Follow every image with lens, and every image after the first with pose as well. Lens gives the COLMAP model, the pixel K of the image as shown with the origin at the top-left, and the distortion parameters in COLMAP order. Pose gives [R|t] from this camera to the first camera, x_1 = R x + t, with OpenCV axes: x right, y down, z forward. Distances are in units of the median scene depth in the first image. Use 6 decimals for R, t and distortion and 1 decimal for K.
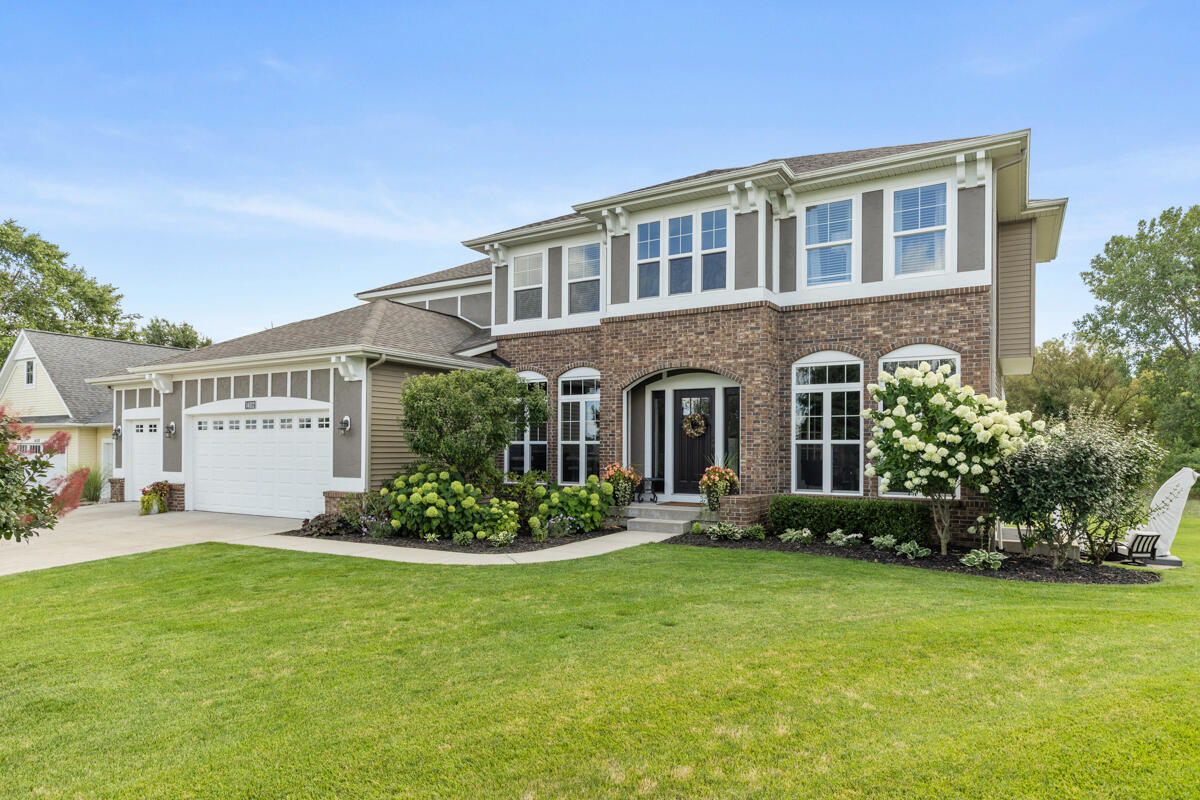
lens RADIAL K [[702.2, 0, 610.7], [0, 702.2, 435.6], [0, 0, 1]] dist [0.001516, 0.000455]
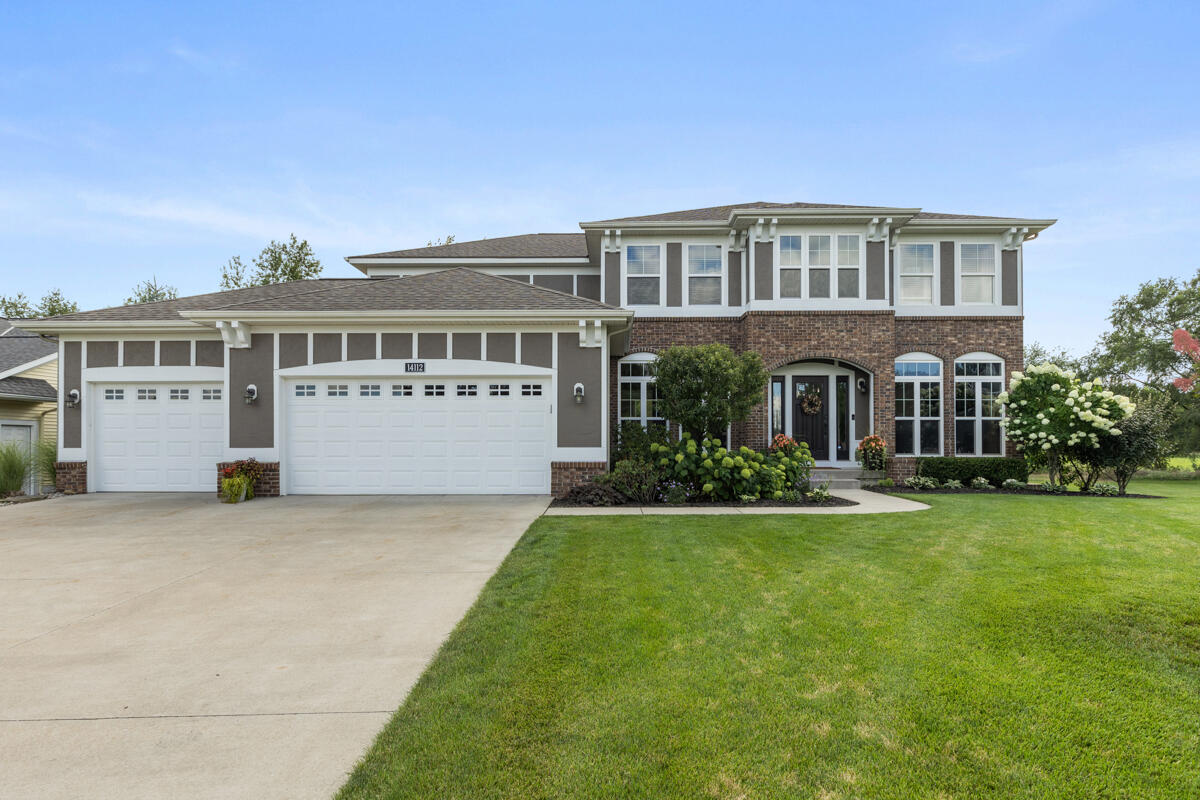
lens RADIAL K [[607.6, 0, 609.7], [0, 607.6, 434.5], [0, 0, 1]] dist [-0.013329, 0.002019]
pose [[0.866352, 0.006496, 0.499391, -0.760392], [-0.005321, 0.999979, -0.003777, 0.045517], [-0.499405, 0.000615, 0.866368, 0.261629]]
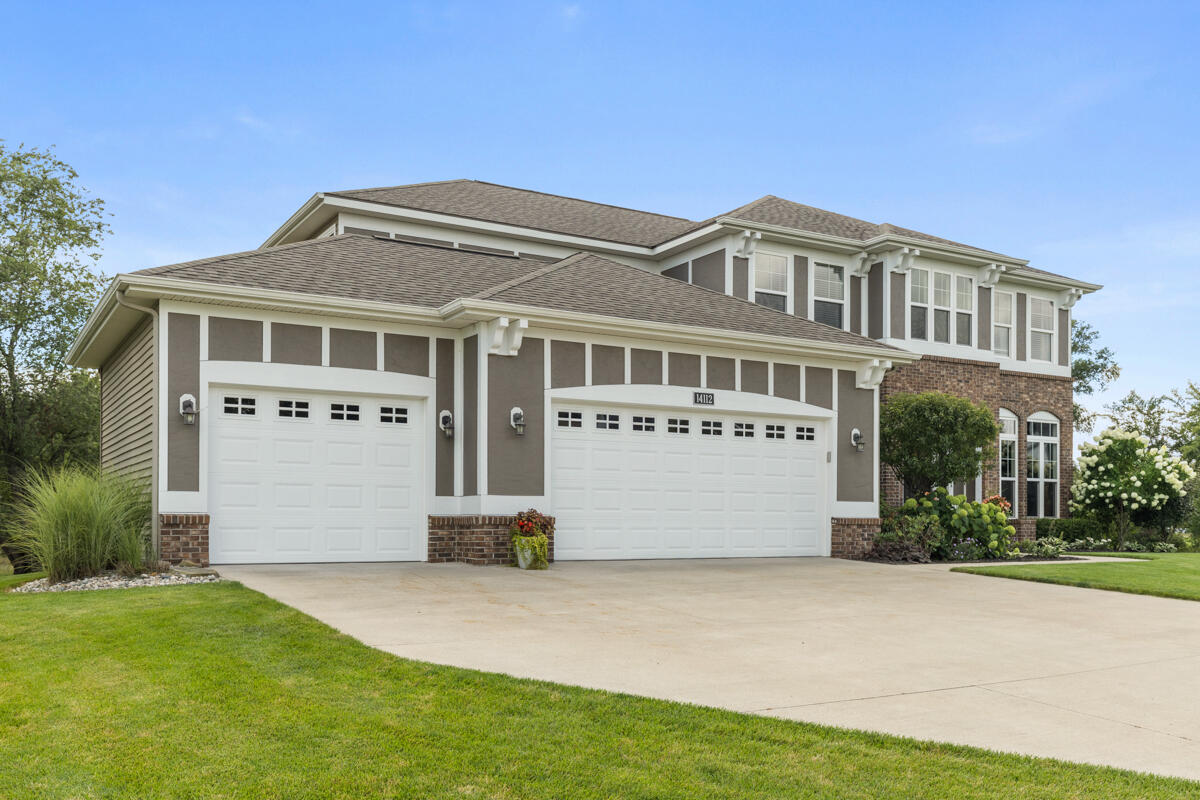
lens RADIAL K [[1062.4, 0, 610.7], [0, 1062.4, 514.5], [0, 0, 1]] dist [-0.019750, -0.010175]
pose [[0.486144, 0.004481, 0.873867, -1.648305], [-0.019361, 0.999797, 0.005644, 0.074280], [-0.873664, -0.019663, 0.486132, 0.640398]]
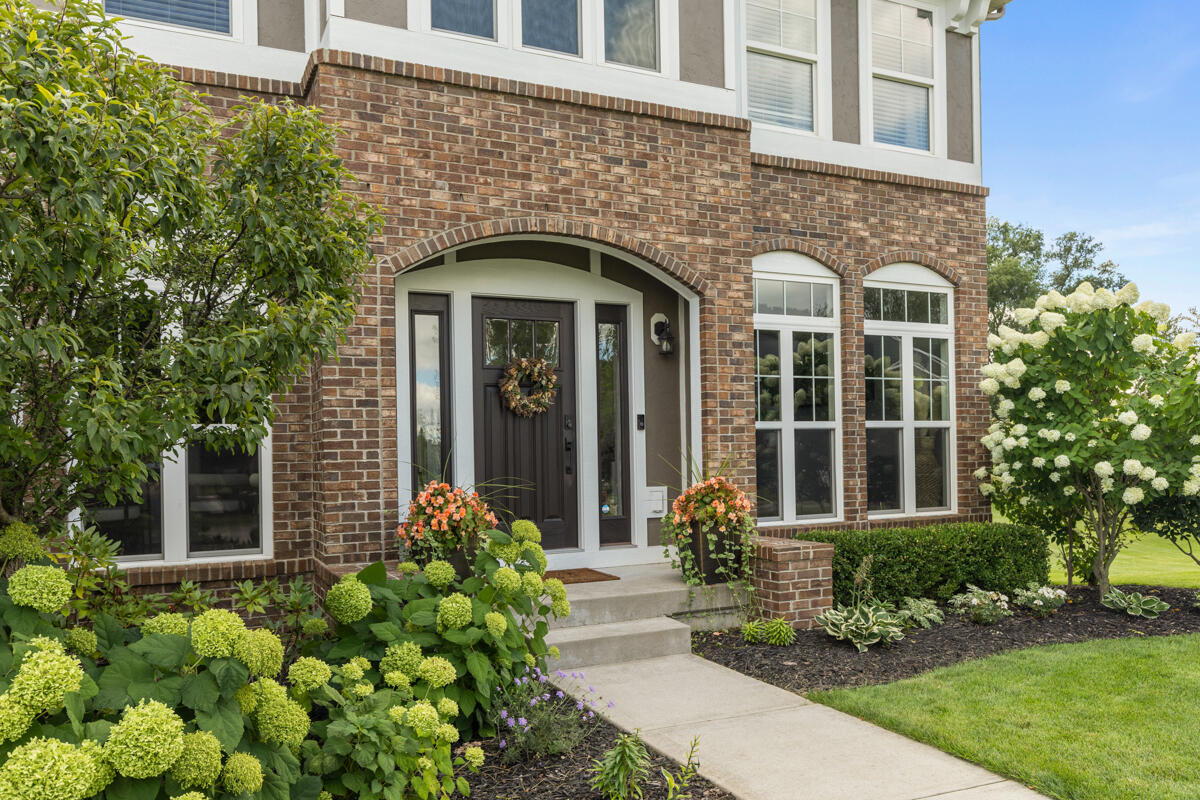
lens RADIAL K [[900.6, 0, 618.3], [0, 900.6, 458.1], [0, 0, 1]] dist [-0.009714, 0.000565]
pose [[0.550682, -0.017603, 0.834530, -0.311862], [0.008602, 0.999844, 0.015413, 0.021235], [-0.834671, -0.001309, 0.550748, 0.694923]]
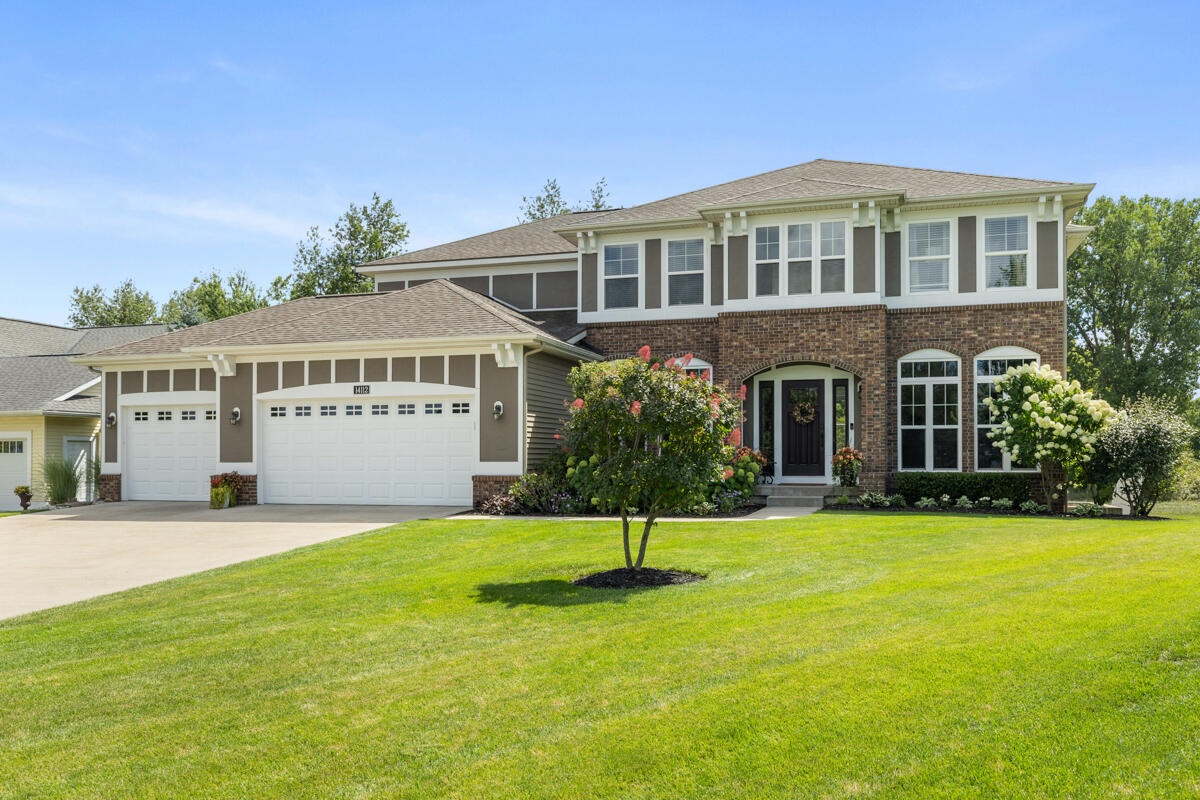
lens RADIAL K [[951.9, 0, 616.9], [0, 951.9, 430.8], [0, 0, 1]] dist [-0.006209, -0.015157]
pose [[0.970737, 0.001694, 0.240138, -0.545520], [0.001336, 0.999922, -0.012455, 0.032574], [-0.240140, 0.012411, 0.970659, -0.387138]]
